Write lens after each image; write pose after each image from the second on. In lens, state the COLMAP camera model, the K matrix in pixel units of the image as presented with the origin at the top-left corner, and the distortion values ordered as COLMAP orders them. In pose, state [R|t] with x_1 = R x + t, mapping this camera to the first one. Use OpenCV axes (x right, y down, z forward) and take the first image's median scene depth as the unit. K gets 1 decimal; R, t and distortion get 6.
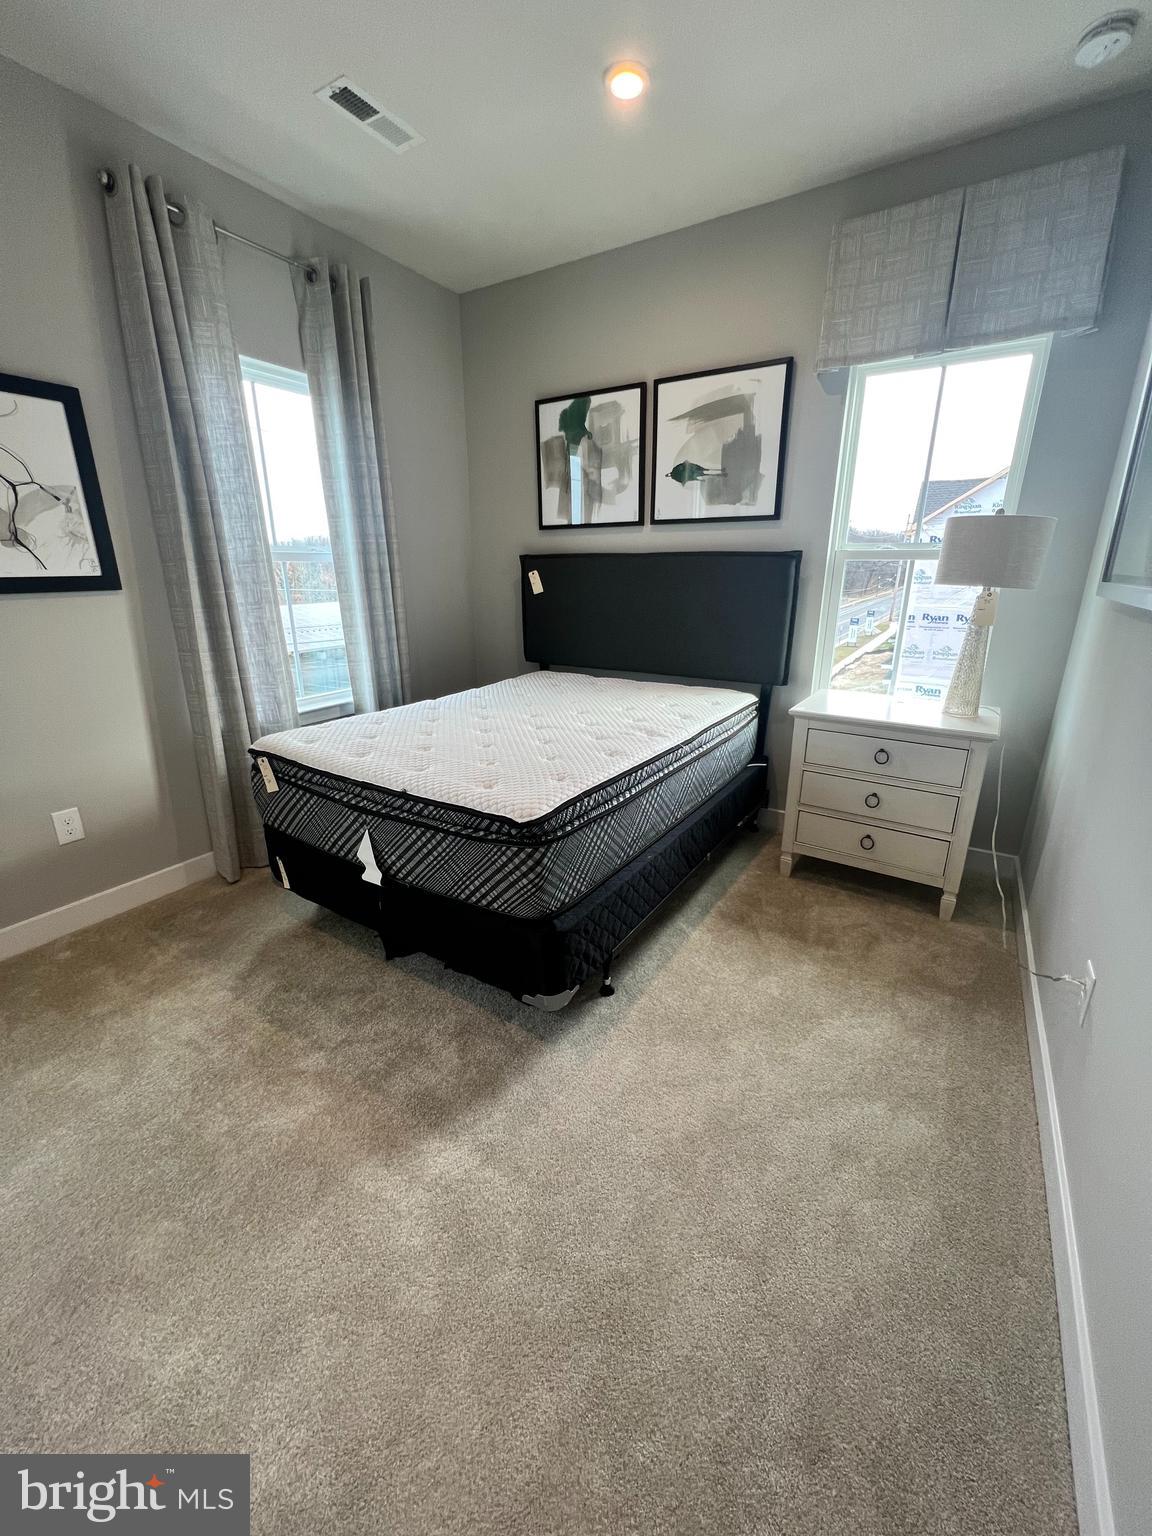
lens RADIAL K [[612.9, 0, 577.9], [0, 612.9, 765.3], [0, 0, 1]] dist [-0.000141, -0.000042]
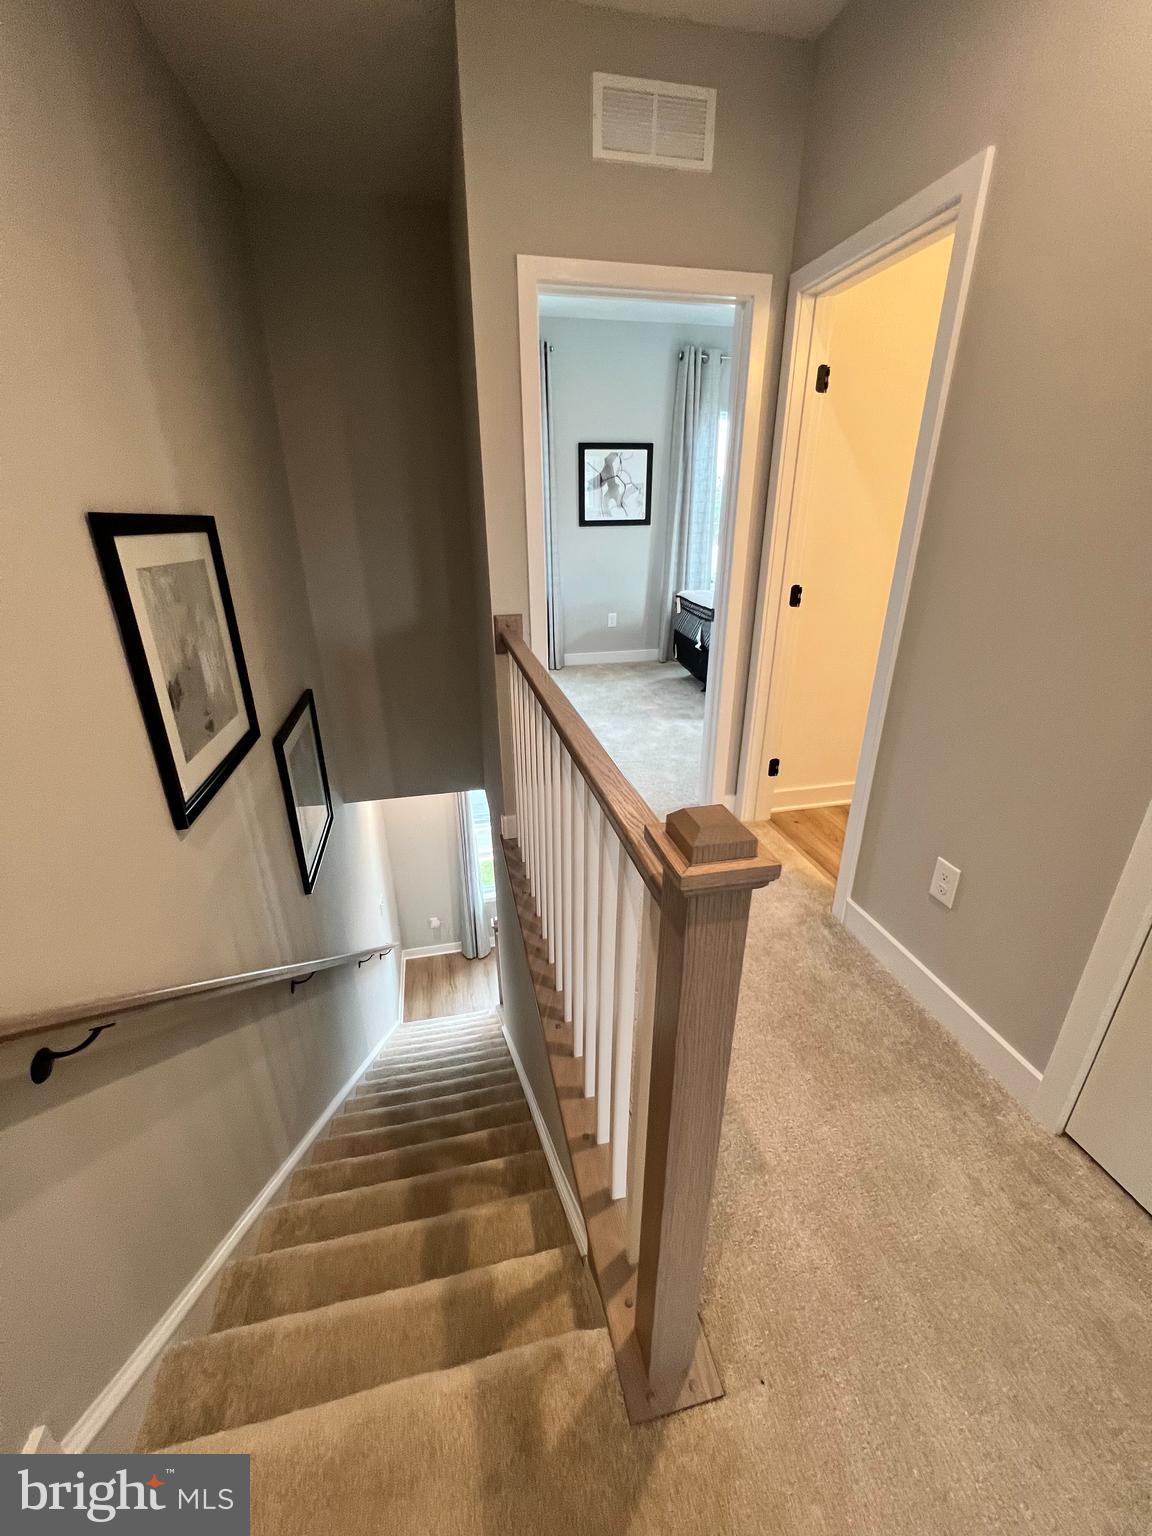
lens RADIAL K [[612.9, 0, 577.9], [0, 612.9, 765.3], [0, 0, 1]] dist [-0.000141, -0.000042]
pose [[0.701204, 0.270123, -0.659808, 0.978367], [-0.211261, 0.962608, 0.169573, 0.297289], [0.680942, 0.020486, 0.732051, -1.020206]]
